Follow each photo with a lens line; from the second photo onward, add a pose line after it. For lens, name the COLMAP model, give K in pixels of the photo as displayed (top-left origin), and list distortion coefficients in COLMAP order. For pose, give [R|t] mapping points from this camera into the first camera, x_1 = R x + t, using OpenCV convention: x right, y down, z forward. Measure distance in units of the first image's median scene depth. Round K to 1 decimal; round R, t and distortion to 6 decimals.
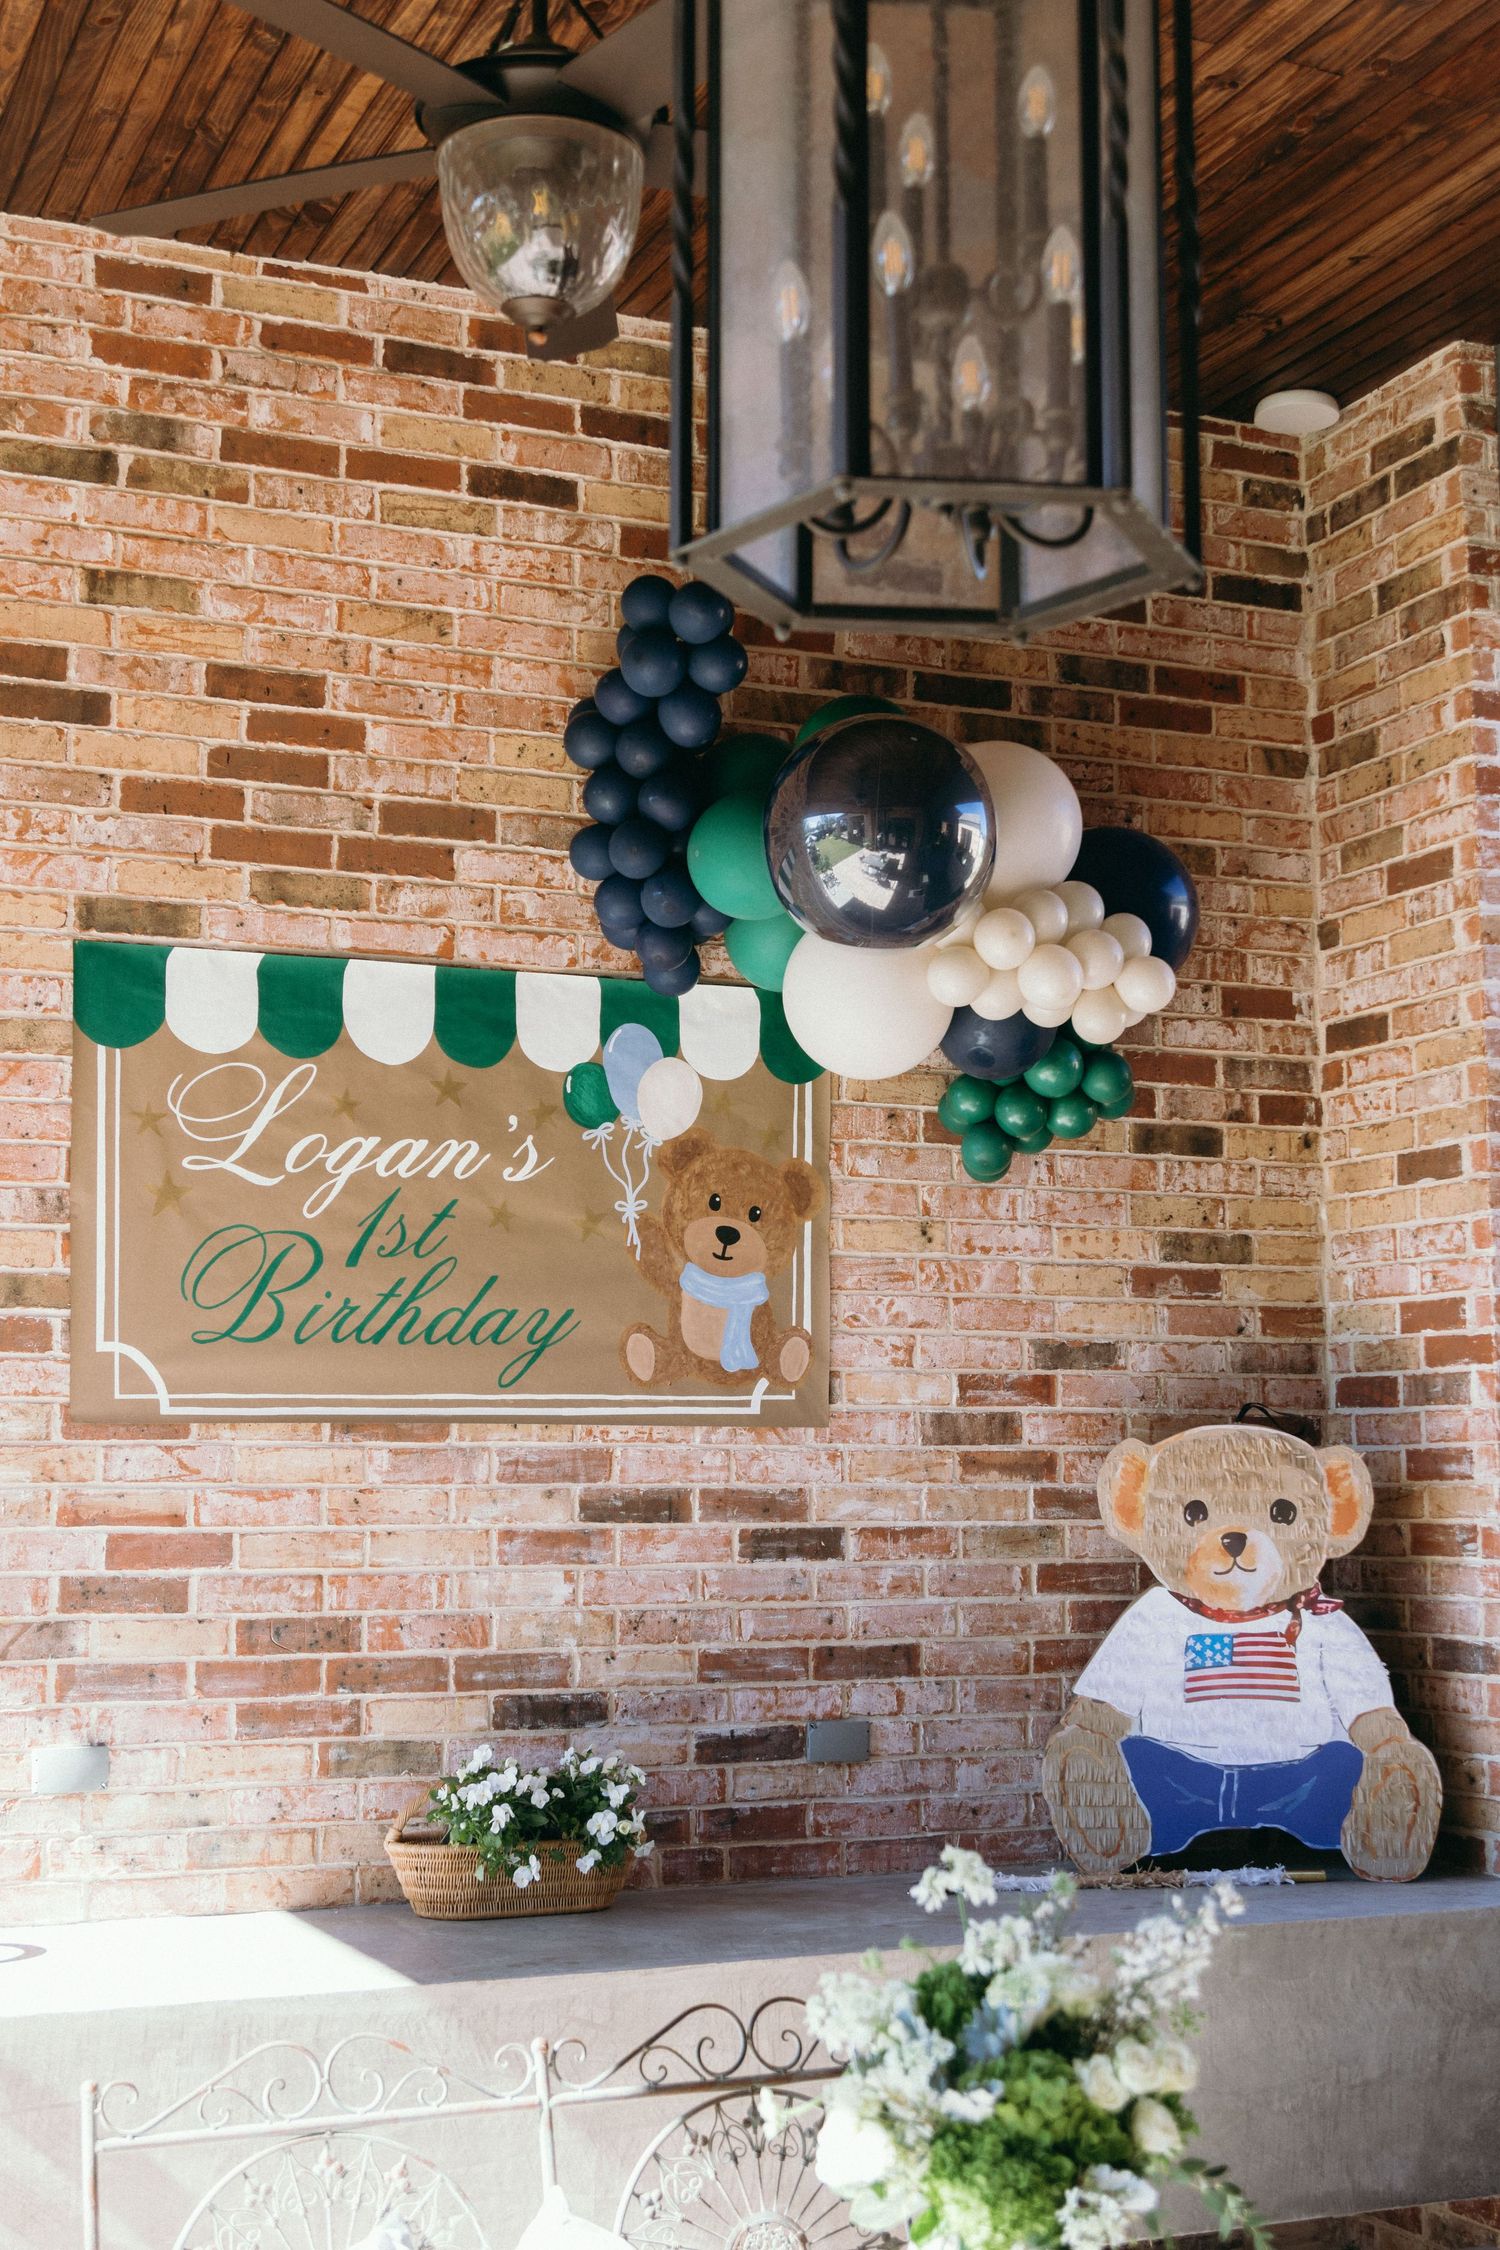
lens RADIAL K [[2829.0, 0, 750.0], [0, 2829.0, 1125.0], [0, 0, 1]] dist [-0.013279, -0.013491]
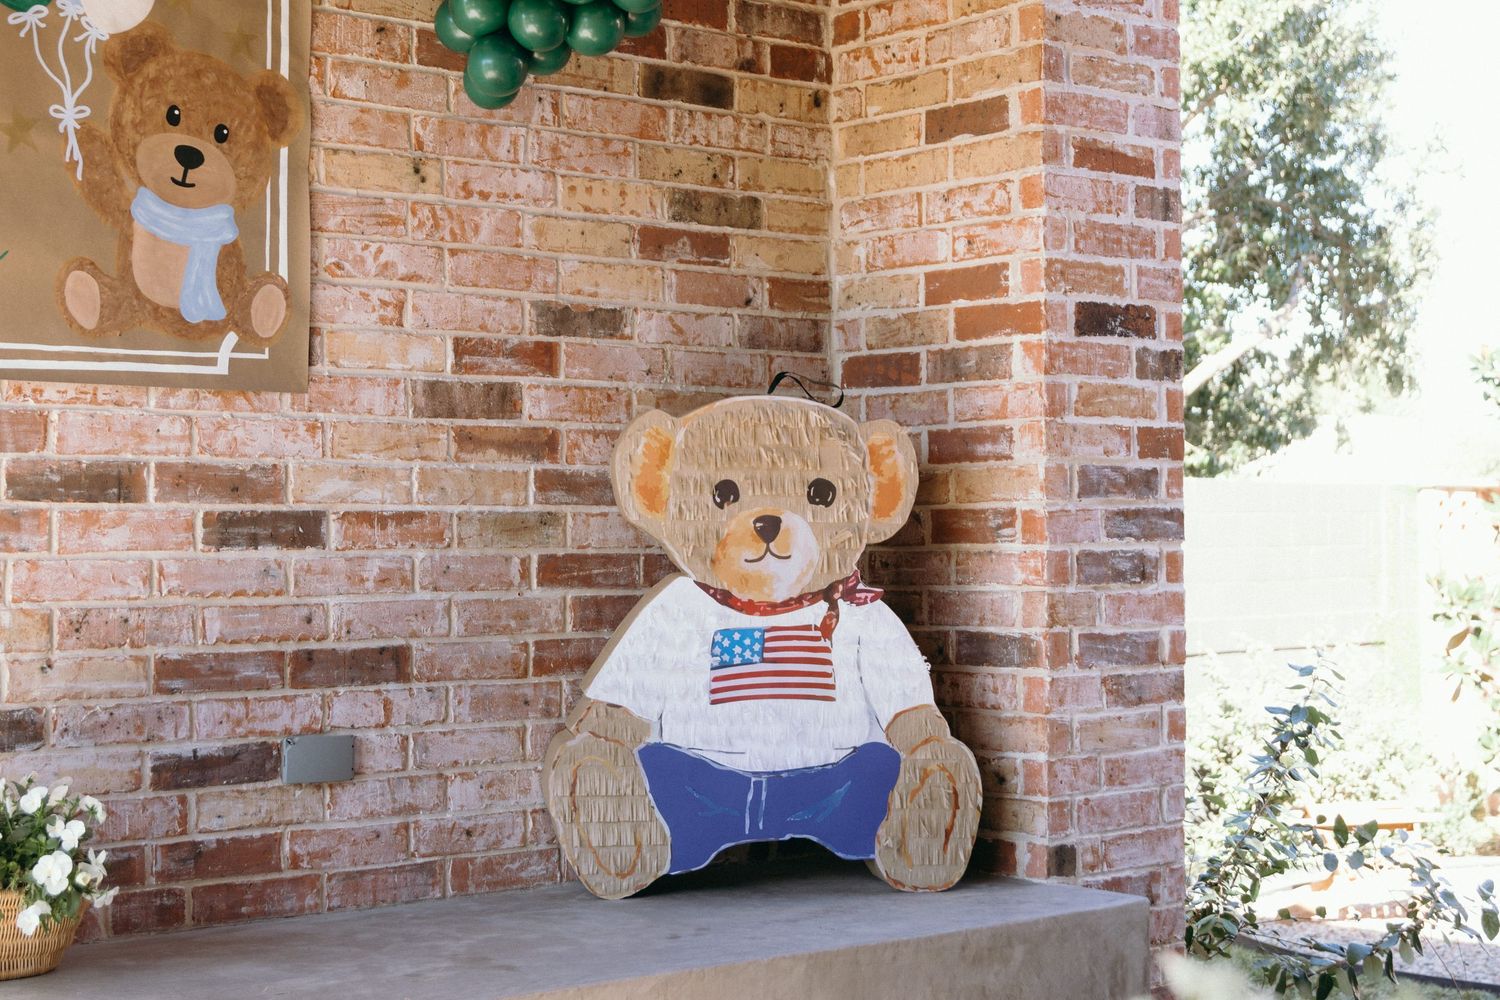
lens RADIAL K [[2399.7, 0, 750.0], [0, 2399.7, 500.0], [0, 0, 1]] dist [-0.008551, 0.000471]
pose [[0.957819, 0.000546, 0.287371, -0.051297], [-0.031778, 0.994067, 0.104028, 0.059677], [-0.285609, -0.108772, 0.952153, 0.276327]]
